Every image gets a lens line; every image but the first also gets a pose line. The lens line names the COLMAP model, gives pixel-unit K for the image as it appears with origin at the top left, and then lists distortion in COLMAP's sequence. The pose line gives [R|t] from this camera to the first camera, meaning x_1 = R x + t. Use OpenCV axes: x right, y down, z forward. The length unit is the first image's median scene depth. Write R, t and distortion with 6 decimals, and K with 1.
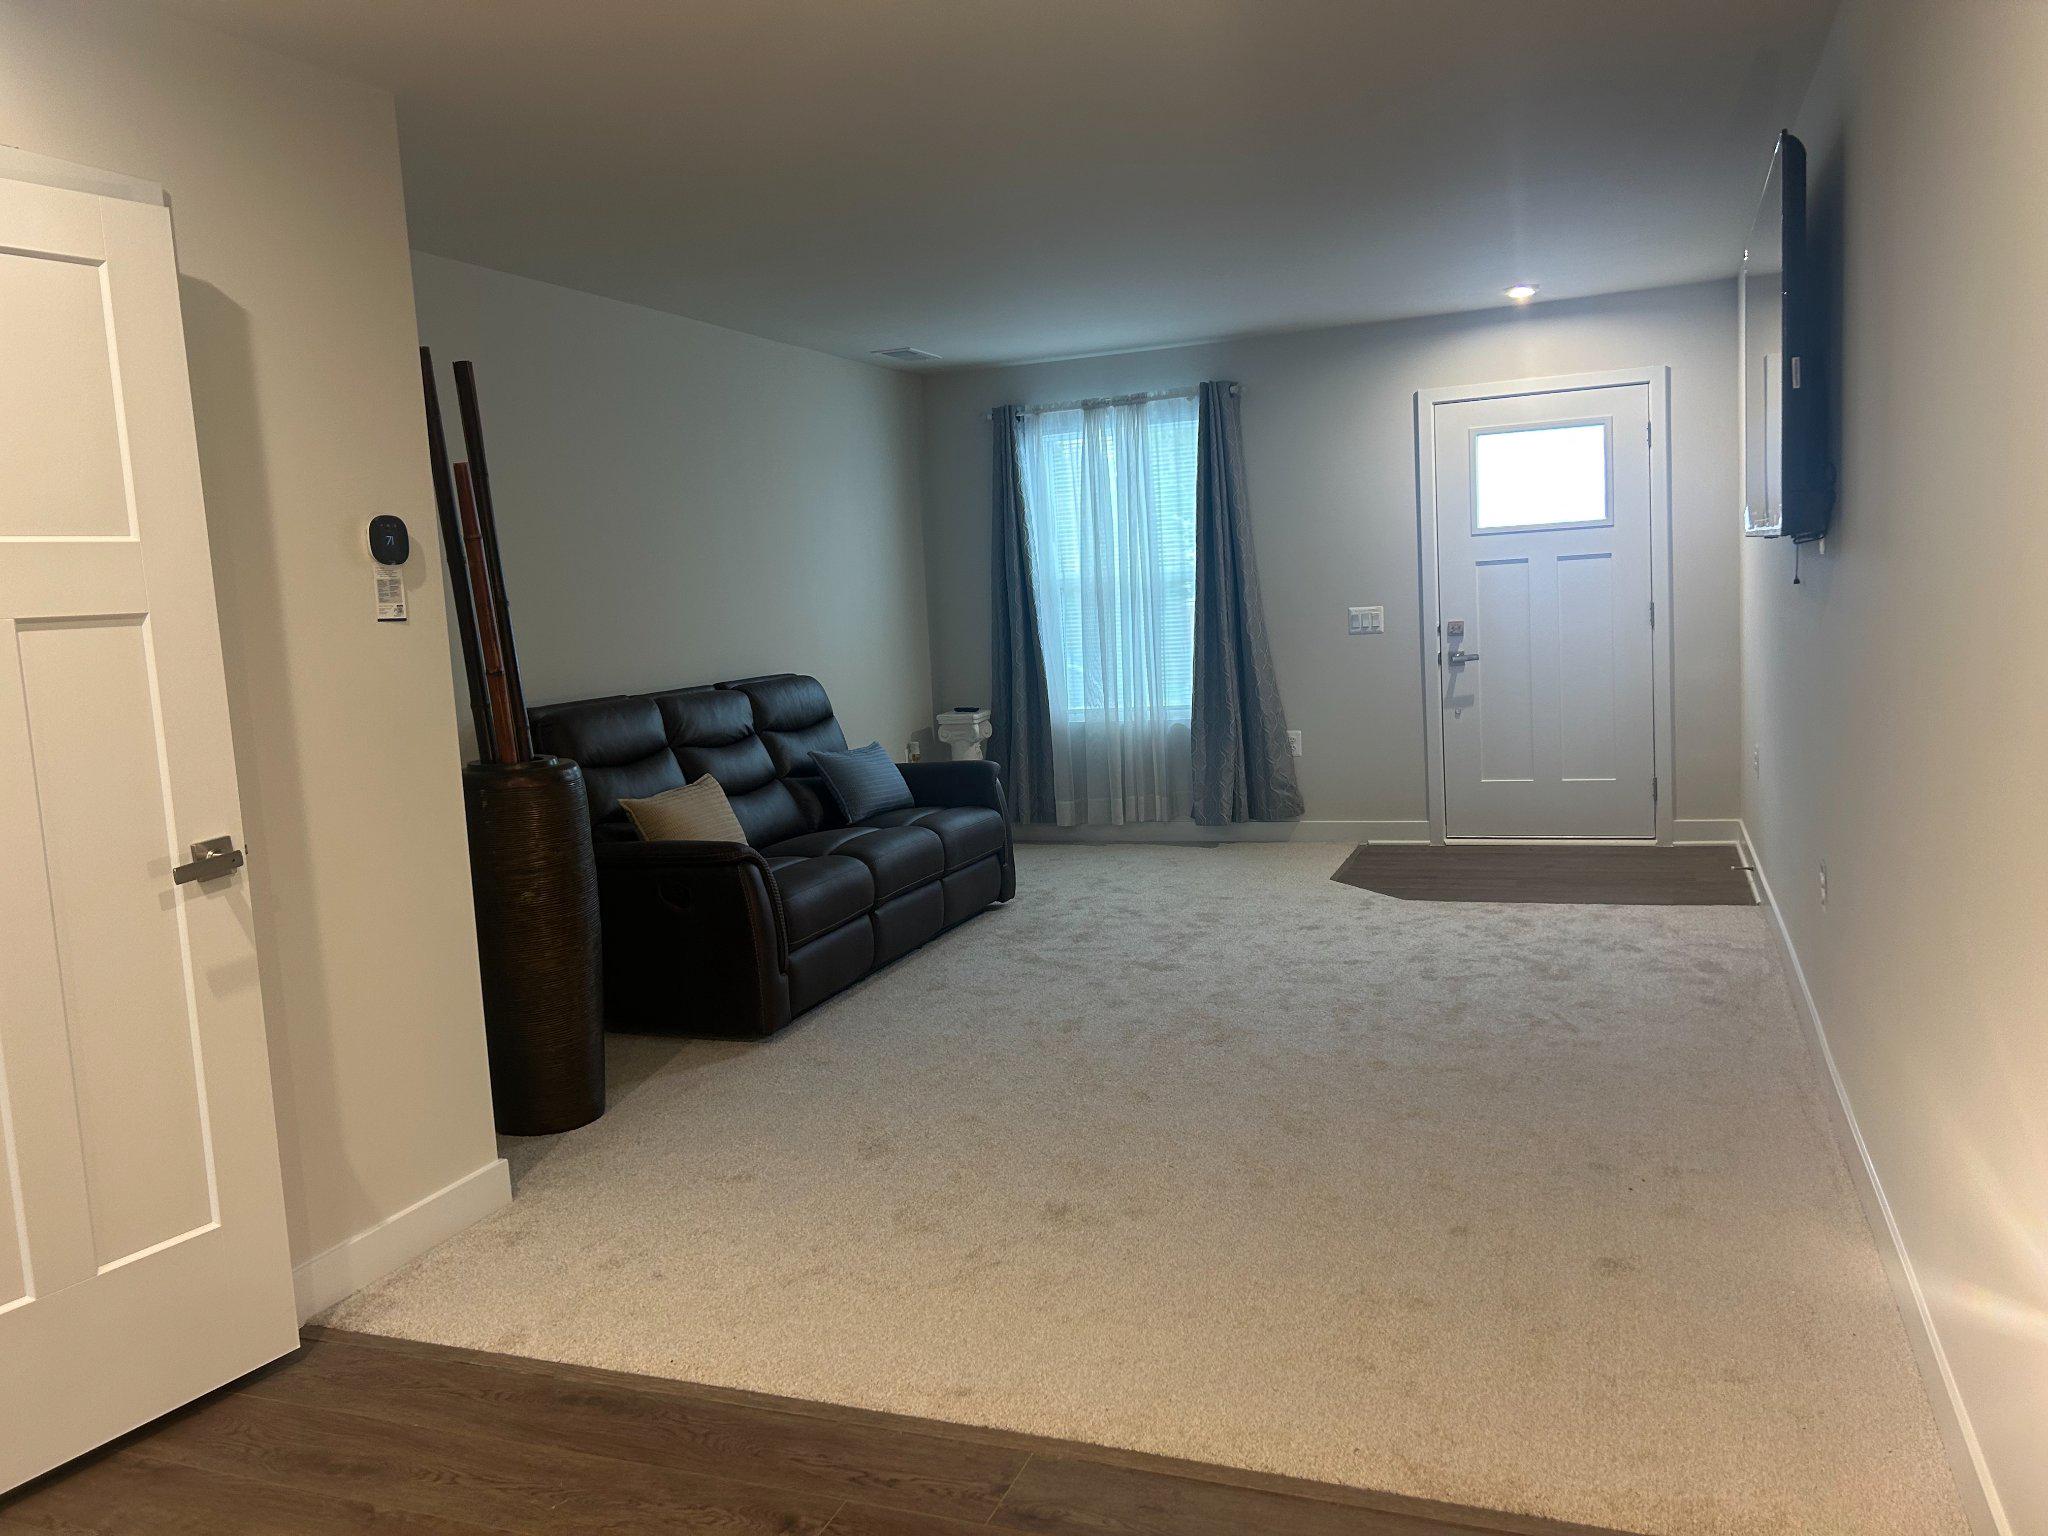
lens RADIAL K [[1548.0, 0, 1024.0], [0, 1548.0, 768.0], [0, 0, 1]] dist [0.089181, -0.116283]
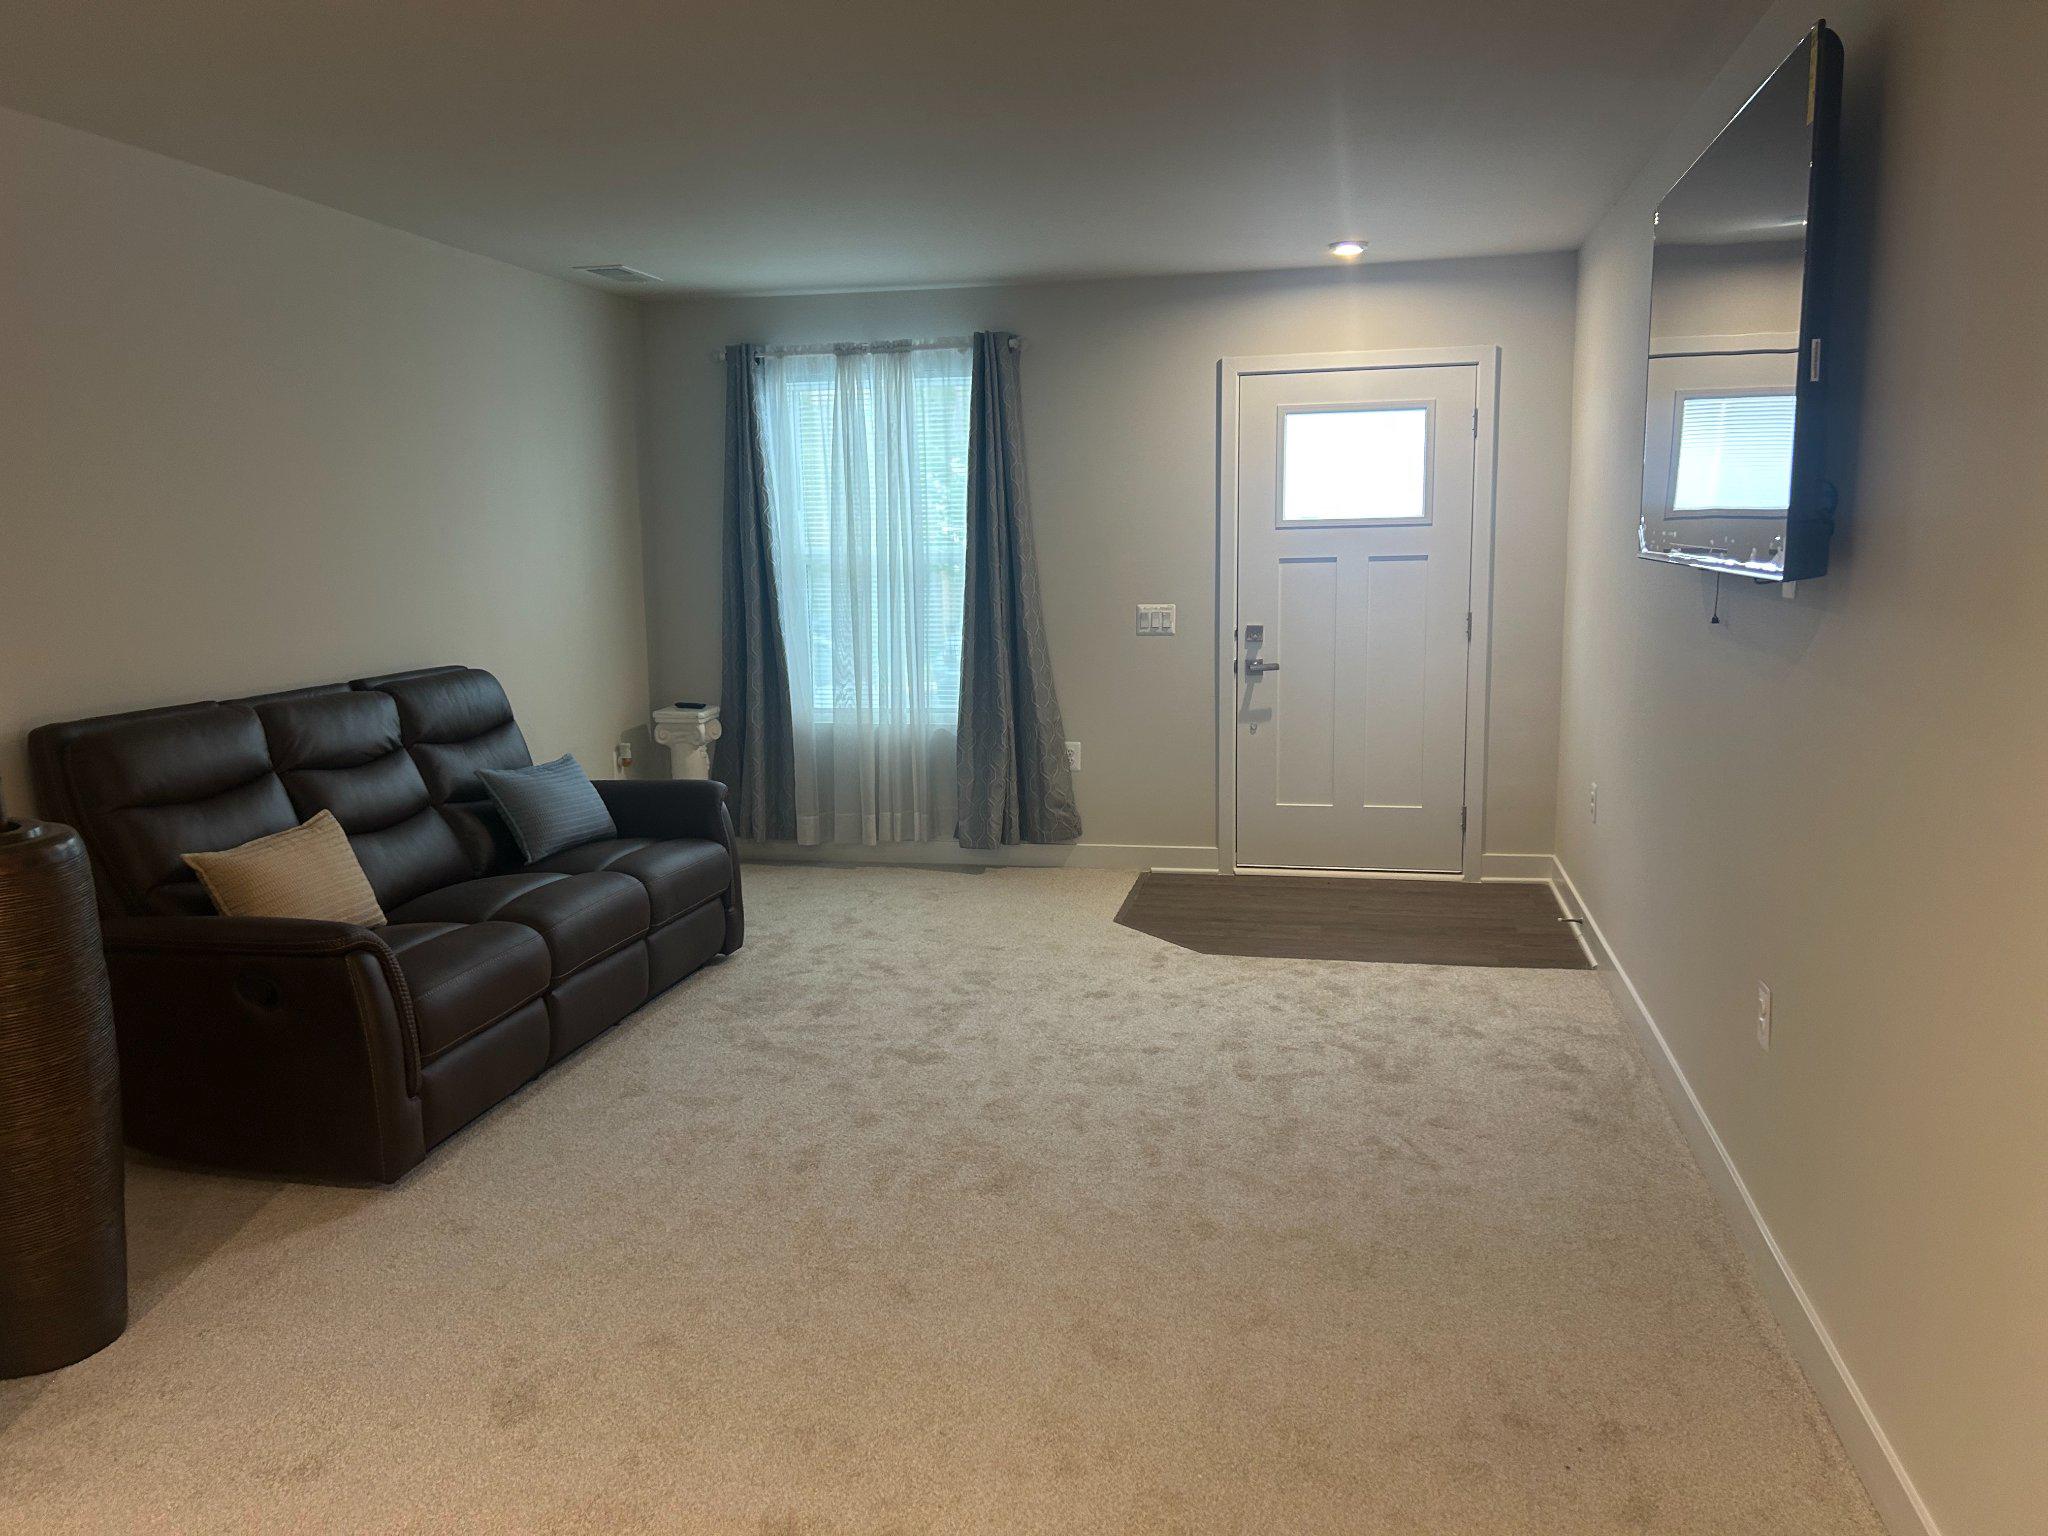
lens RADIAL K [[1560.1, 0, 1024.0], [0, 1560.1, 768.0], [0, 0, 1]] dist [0.187892, -0.415866]
pose [[0.986563, 0.017733, 0.162415, 0.004534], [-0.022232, 0.999417, 0.025927, -0.038967], [-0.161861, -0.029189, 0.986382, 0.164840]]
